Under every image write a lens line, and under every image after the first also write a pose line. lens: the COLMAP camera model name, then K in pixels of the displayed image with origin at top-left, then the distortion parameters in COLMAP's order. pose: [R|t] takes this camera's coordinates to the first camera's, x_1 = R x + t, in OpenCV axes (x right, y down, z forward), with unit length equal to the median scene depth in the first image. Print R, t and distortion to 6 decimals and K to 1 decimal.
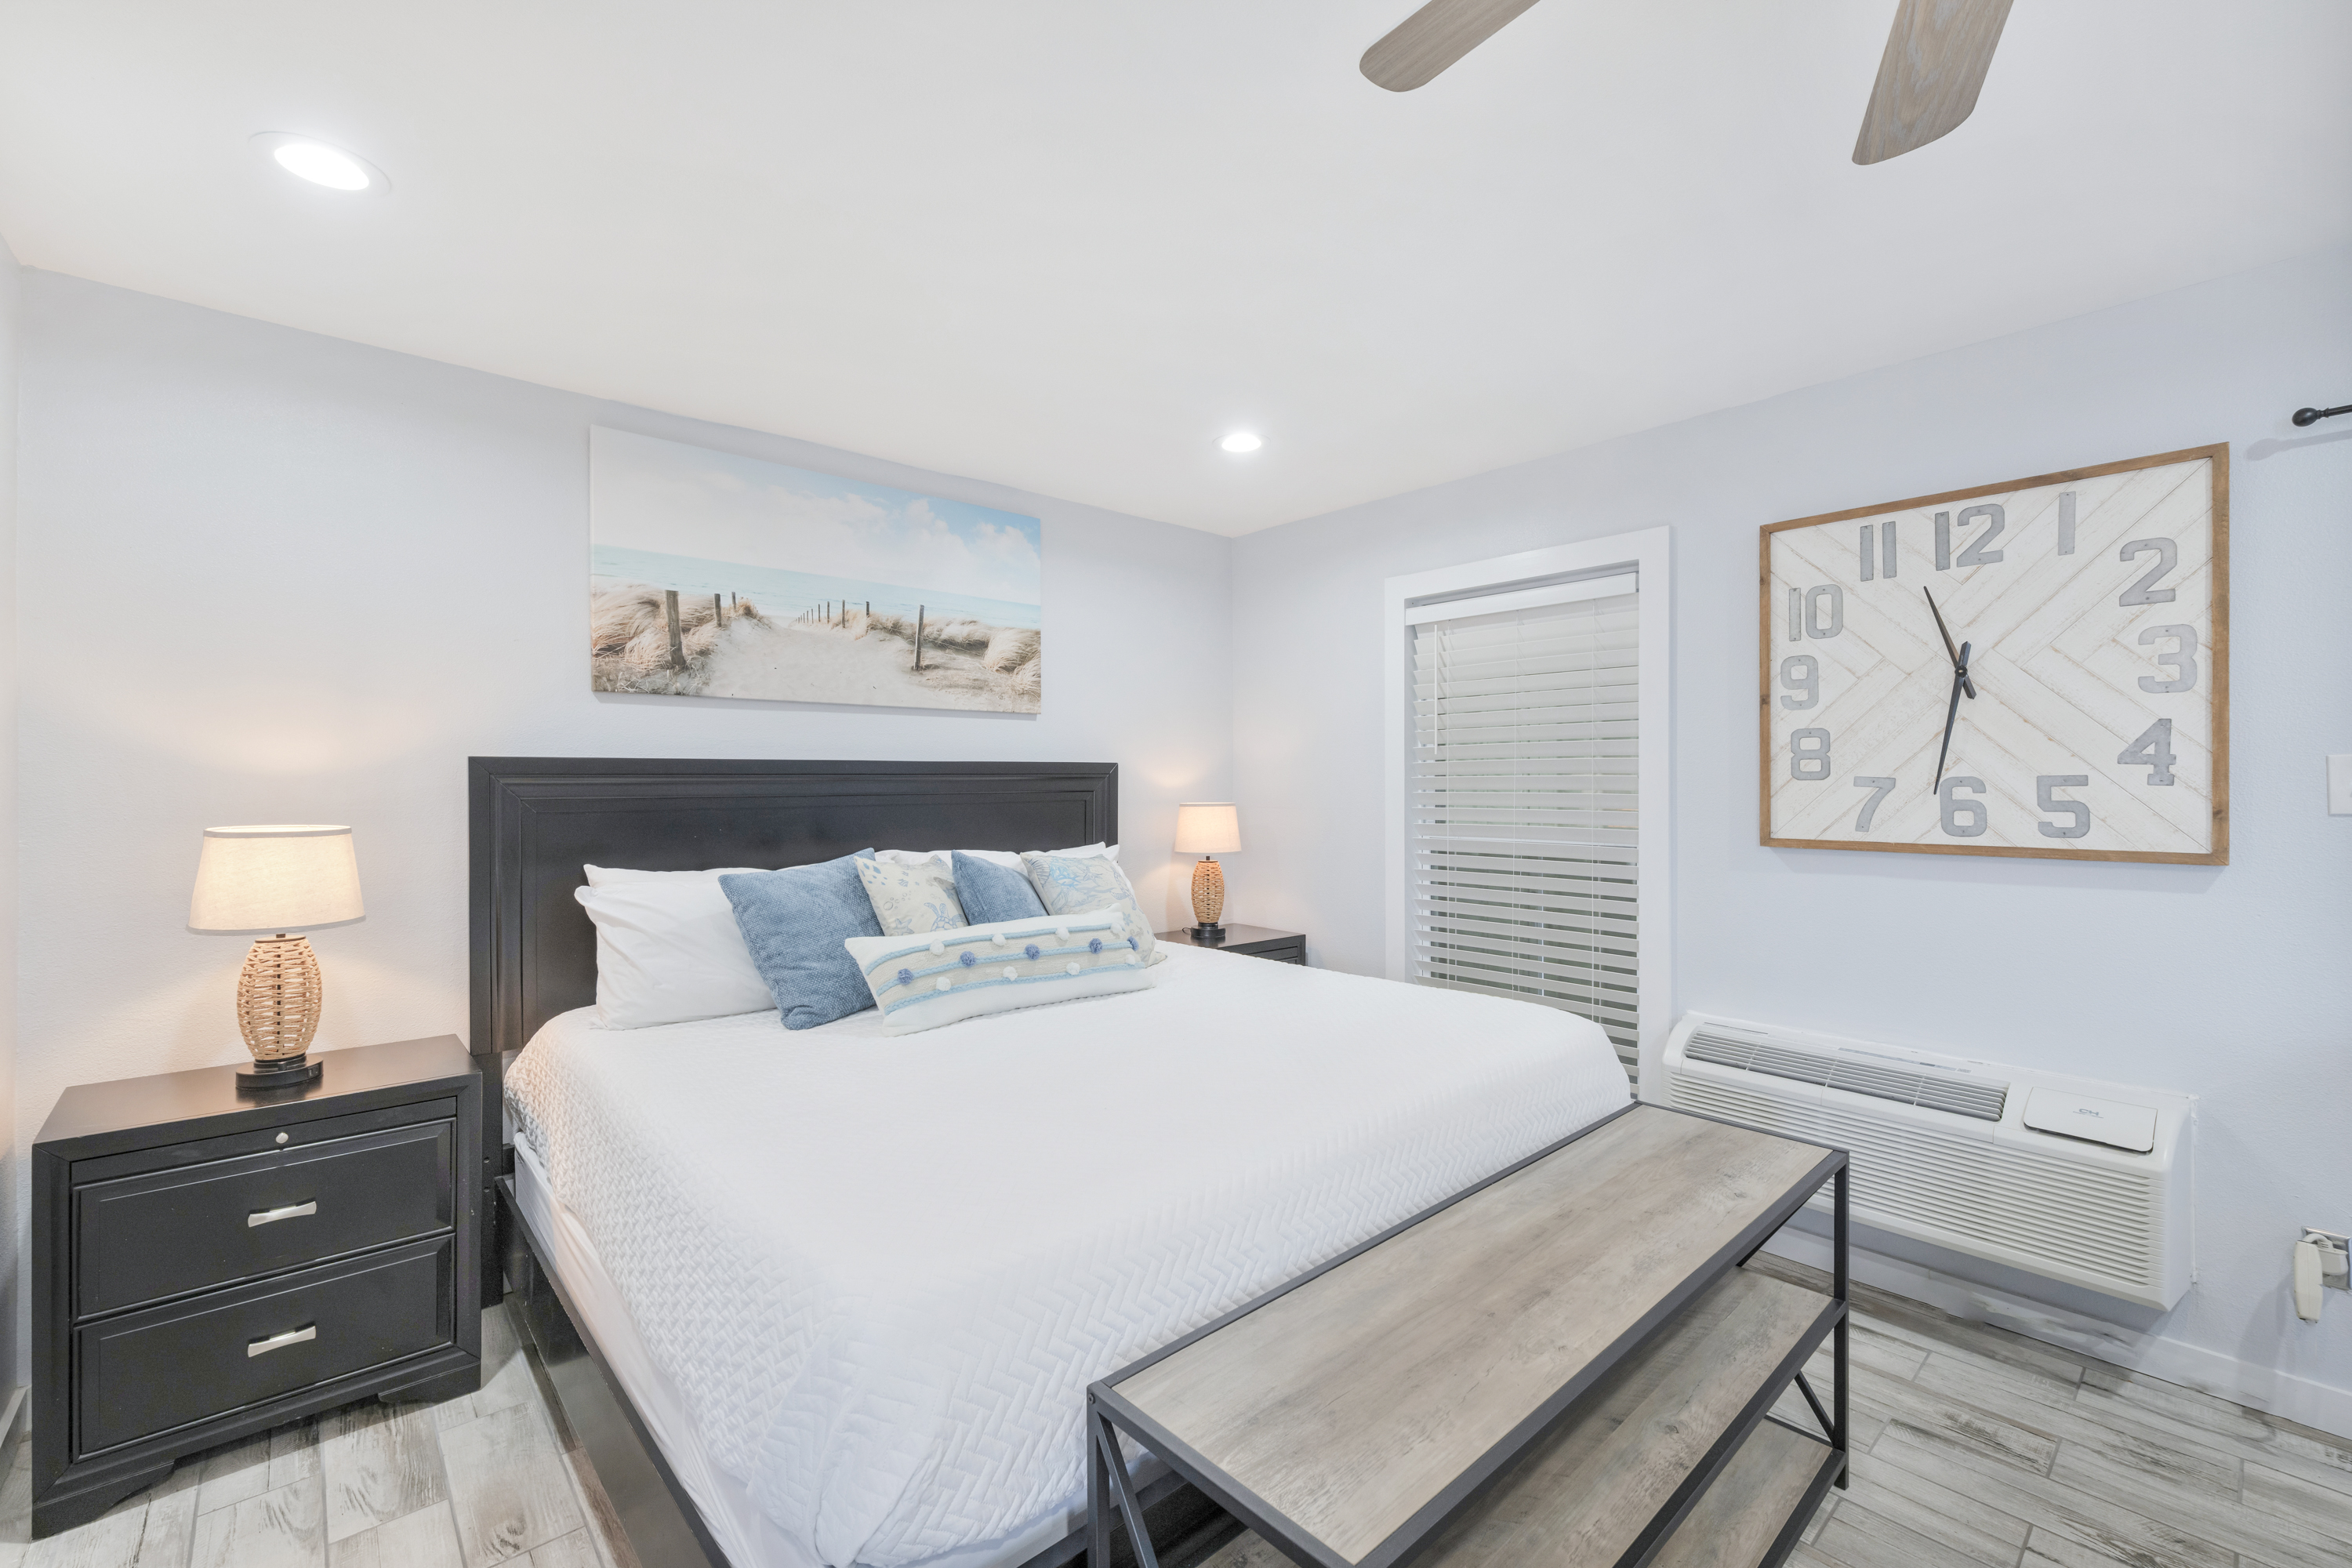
lens RADIAL K [[982.7, 0, 1173.0], [0, 982.7, 784.0], [0, 0, 1]] dist [0.001739, -0.000540]
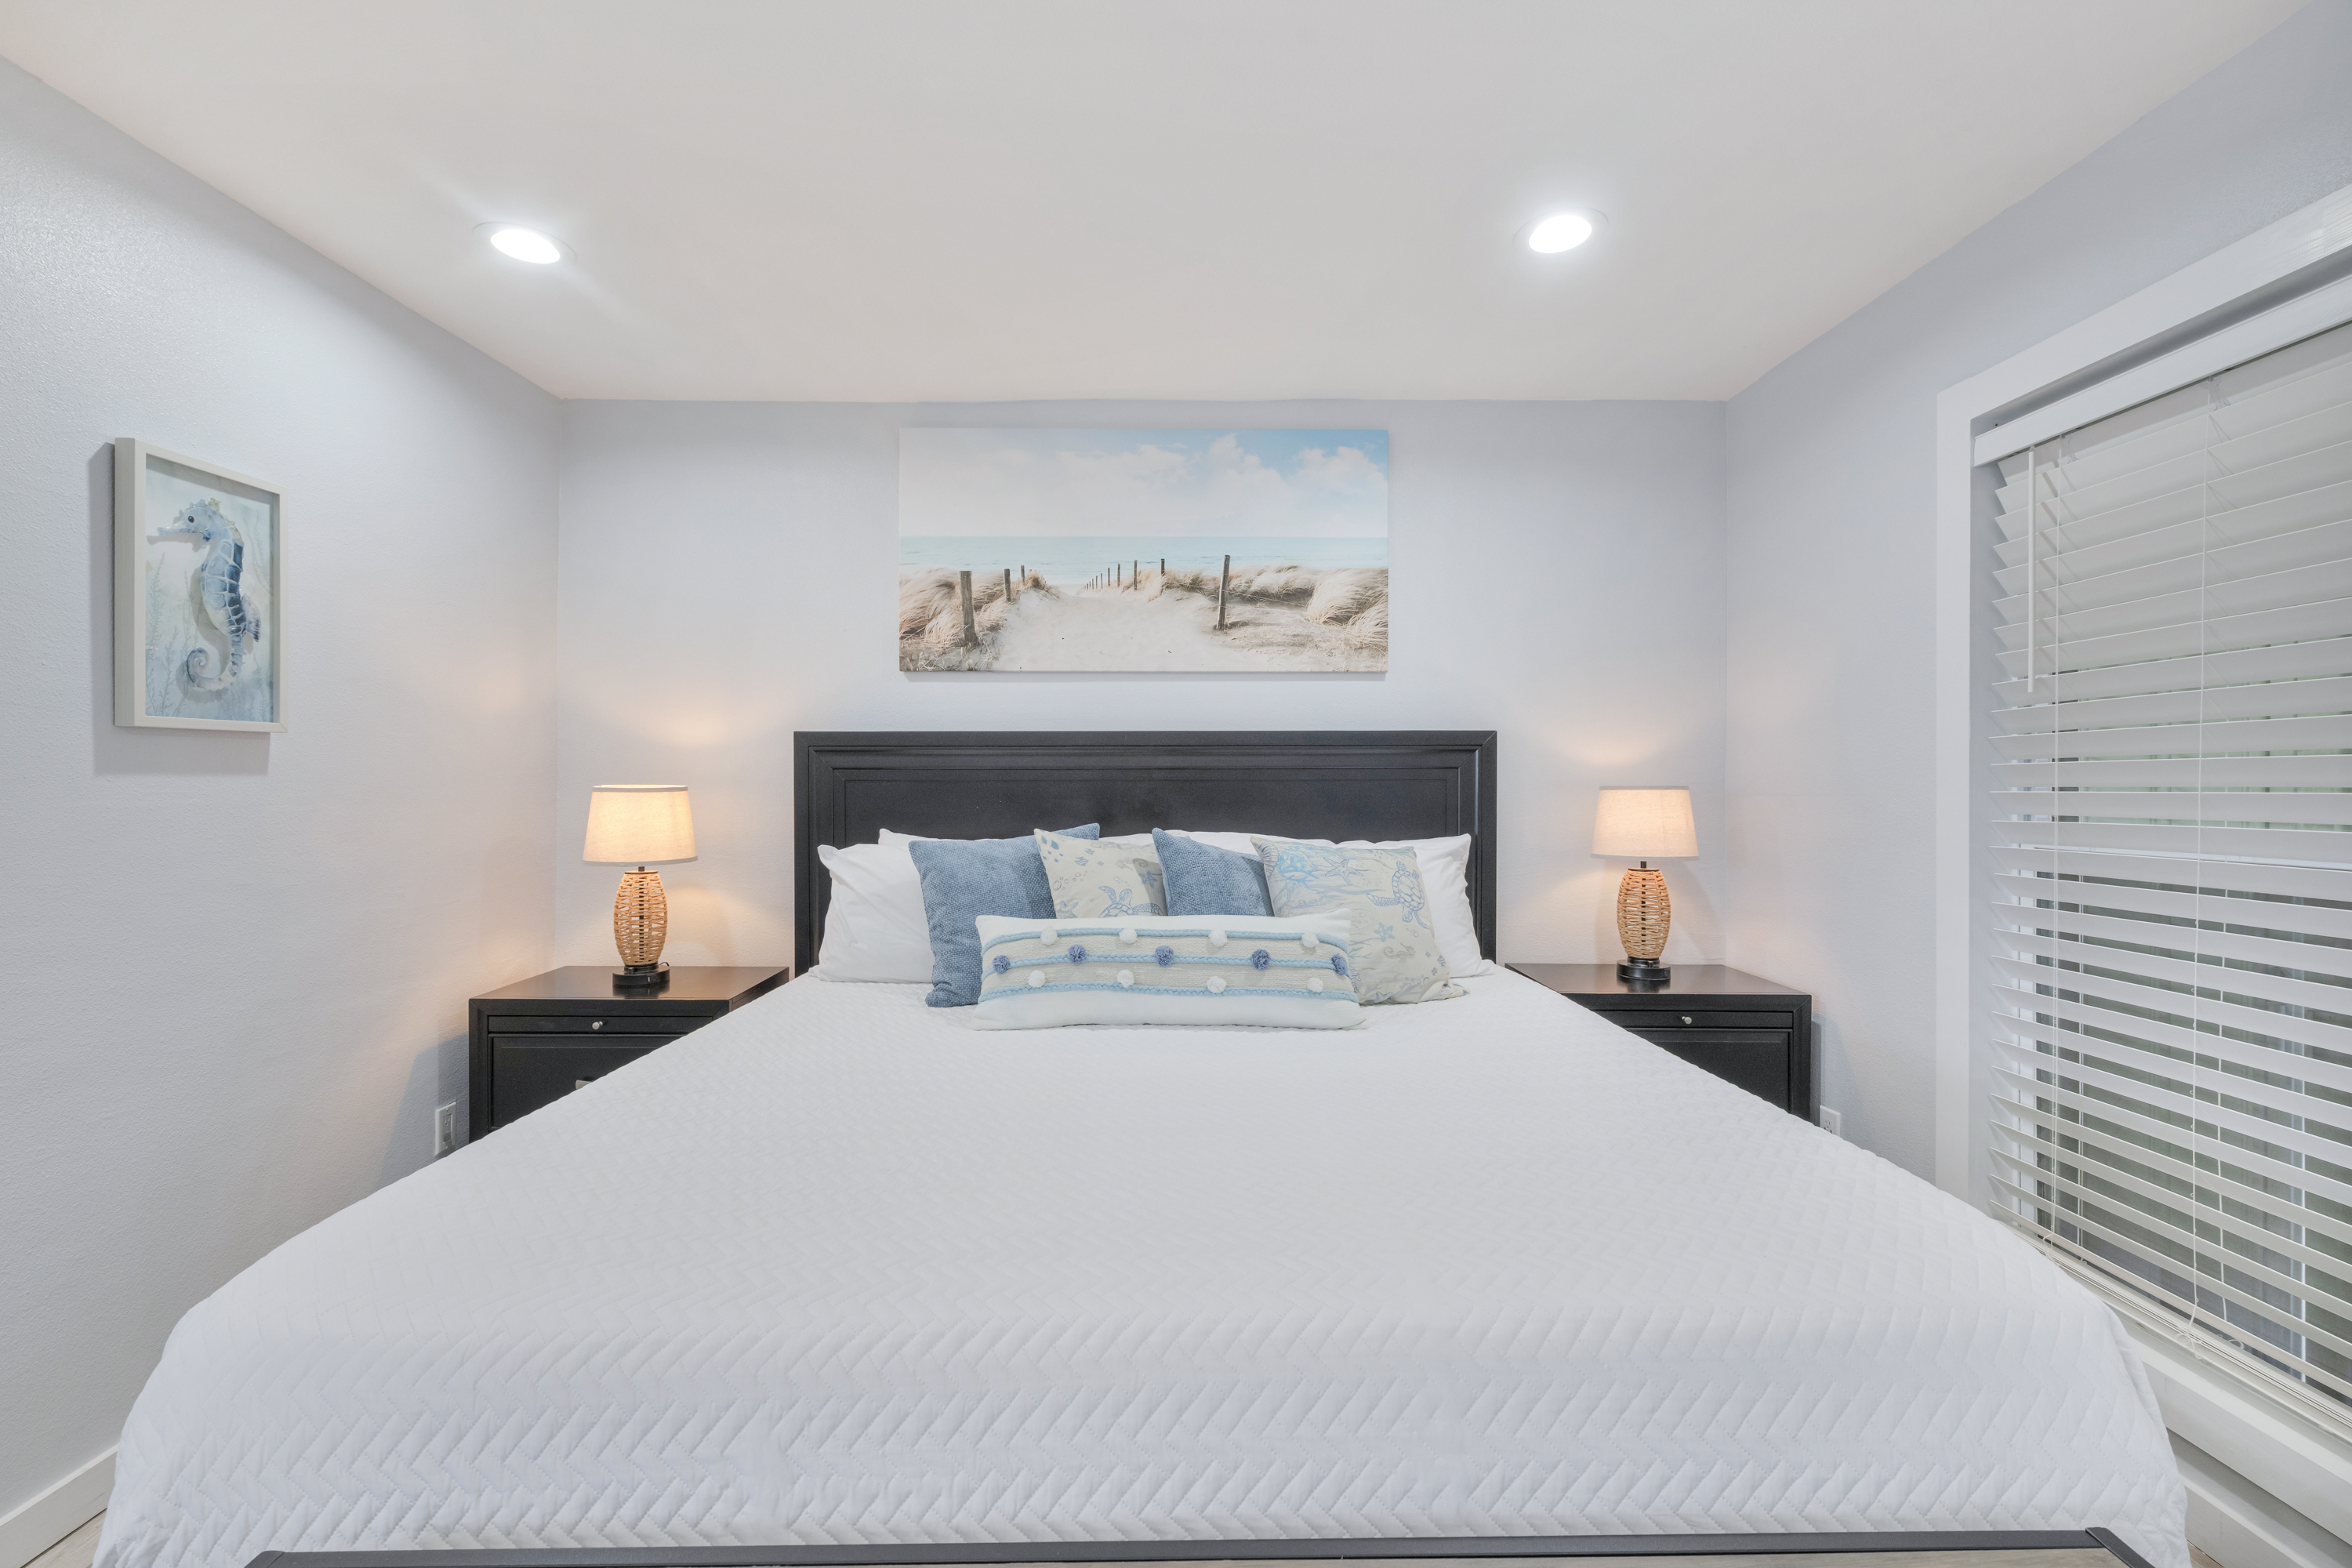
lens RADIAL K [[982.7, 0, 1175.5], [0, 982.7, 780.8], [0, 0, 1]] dist [0.001739, -0.000540]
pose [[0.755140, 0.000487, -0.655564, 0.357016], [-0.004663, 0.999978, -0.004628, 0.030796], [0.655547, 0.006551, 0.755126, 0.379240]]
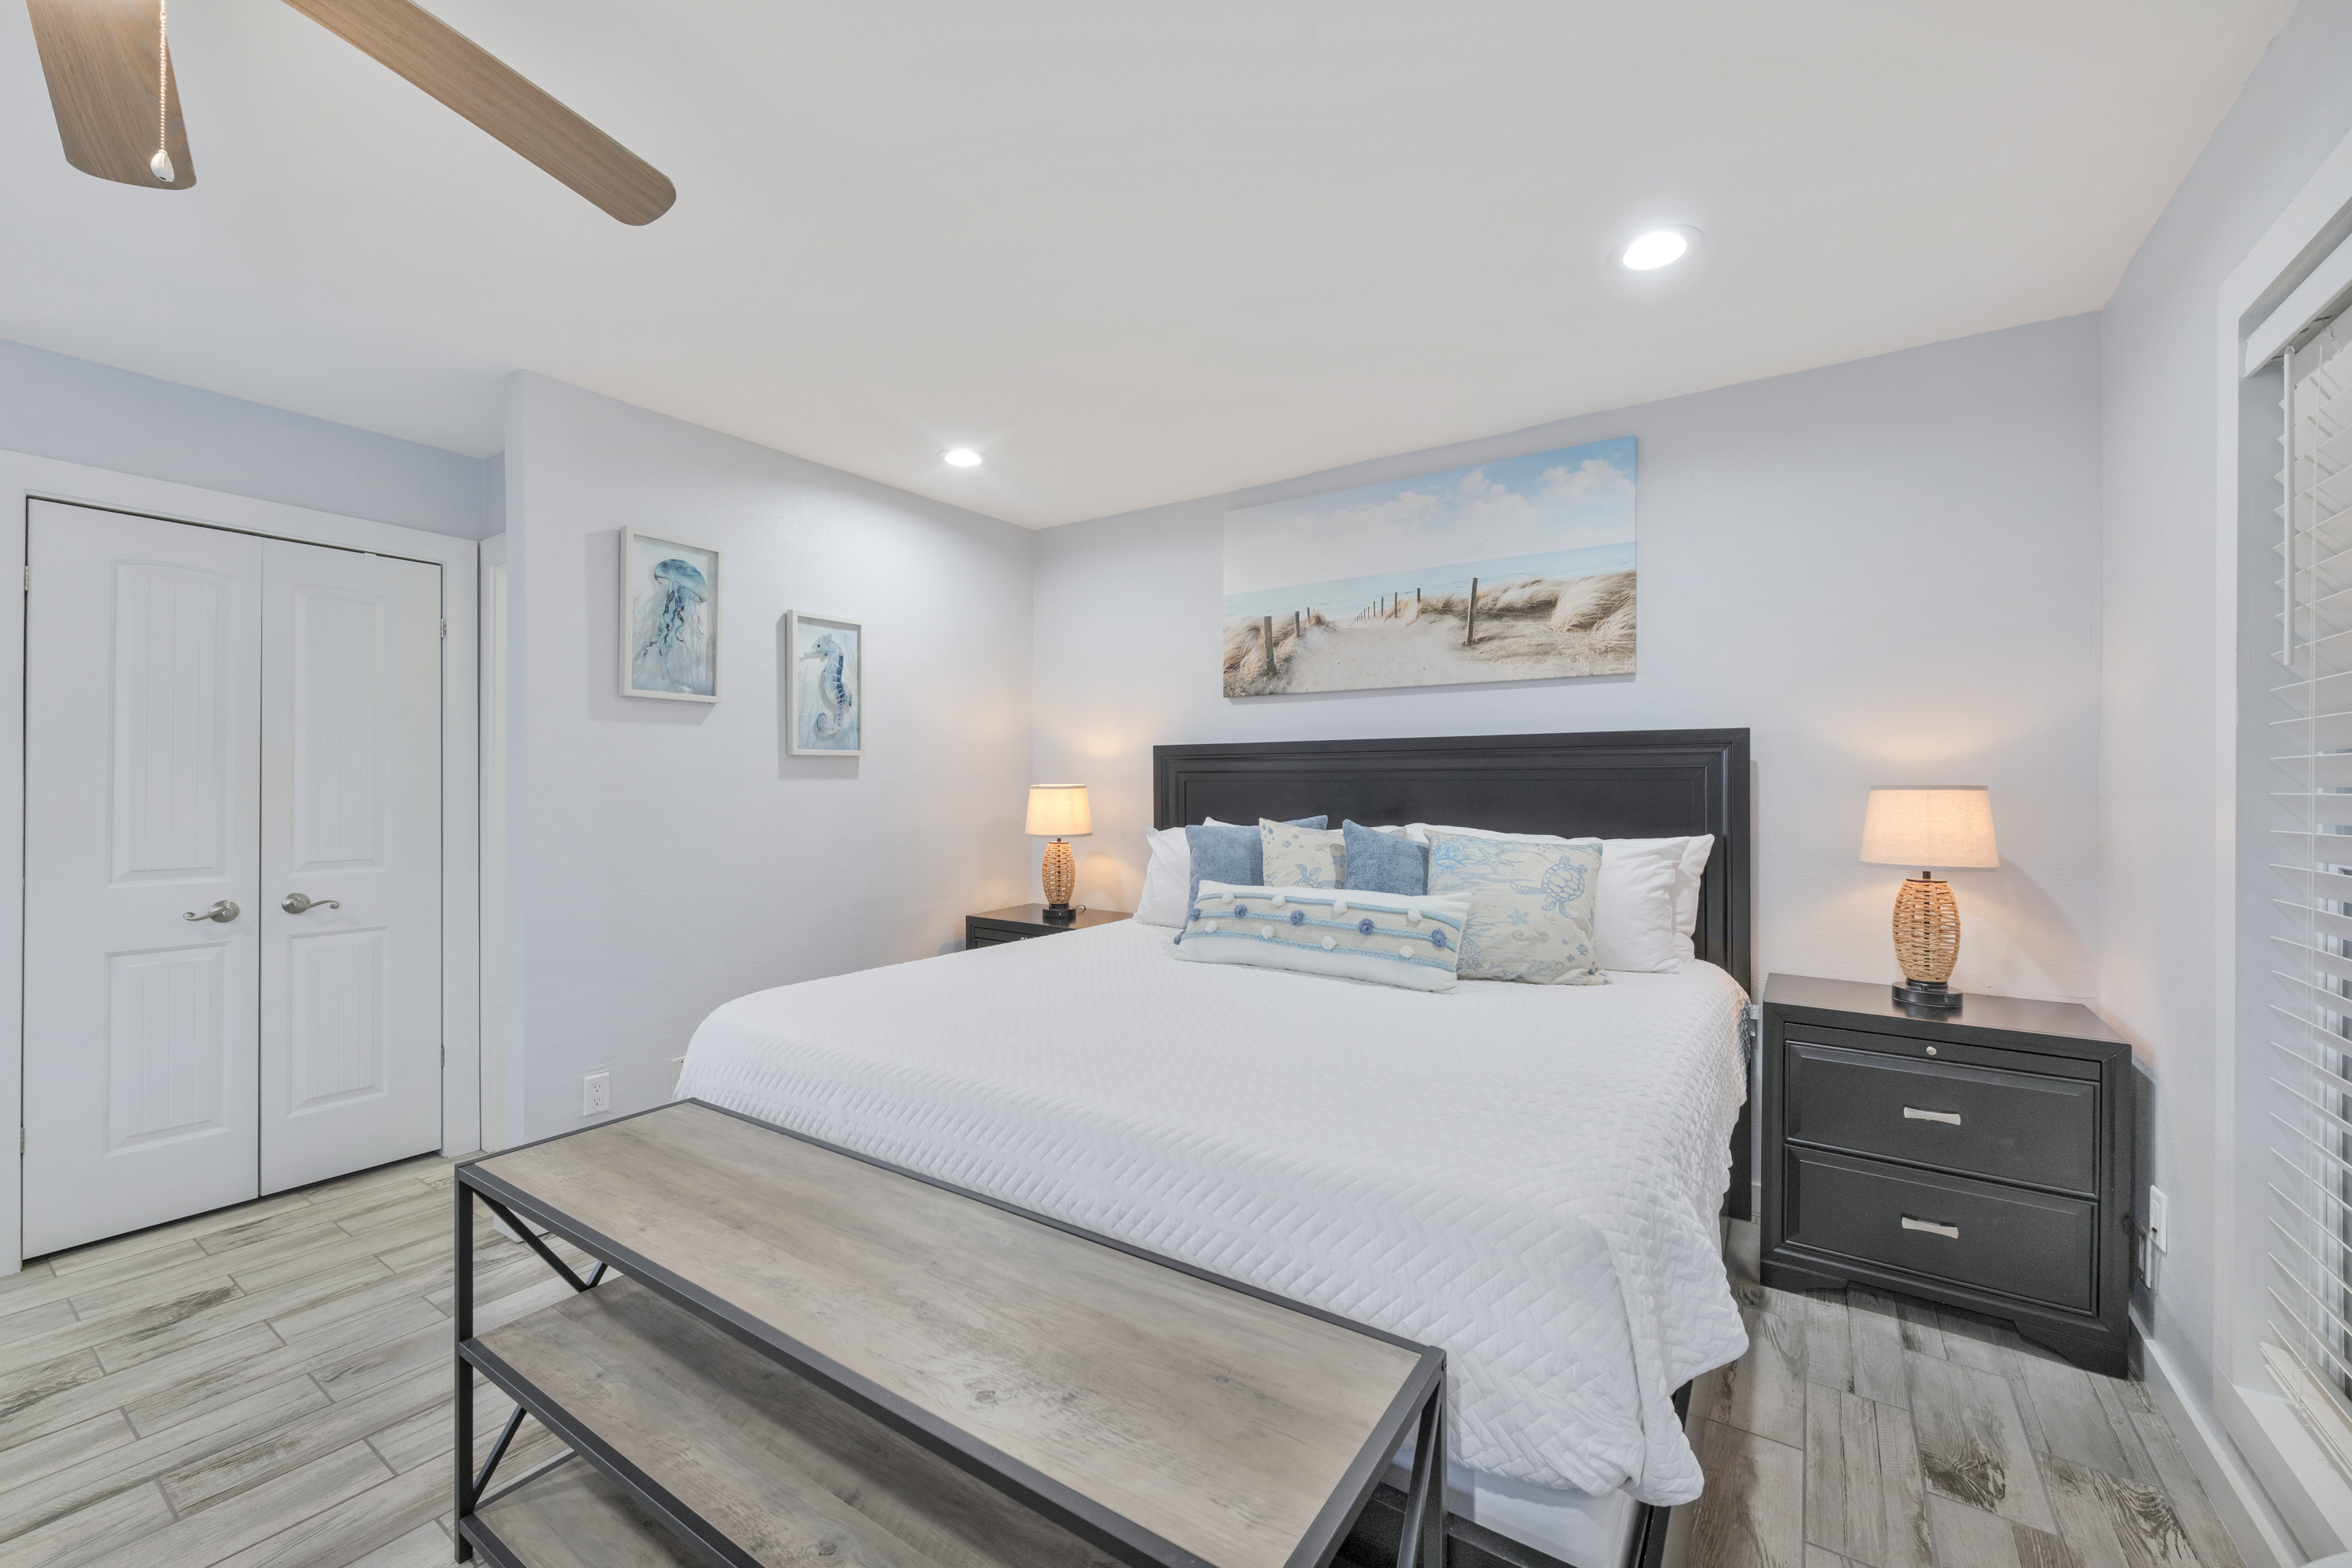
lens RADIAL K [[929.6, 0, 1172.6], [0, 929.6, 775.2], [0, 0, 1]] dist [-0.002470, 0.000210]
pose [[0.250824, -0.005308, -0.968018, 0.704483], [-0.003656, 0.999973, -0.006430, 0.027721], [0.968026, 0.005152, 0.250798, 0.590086]]
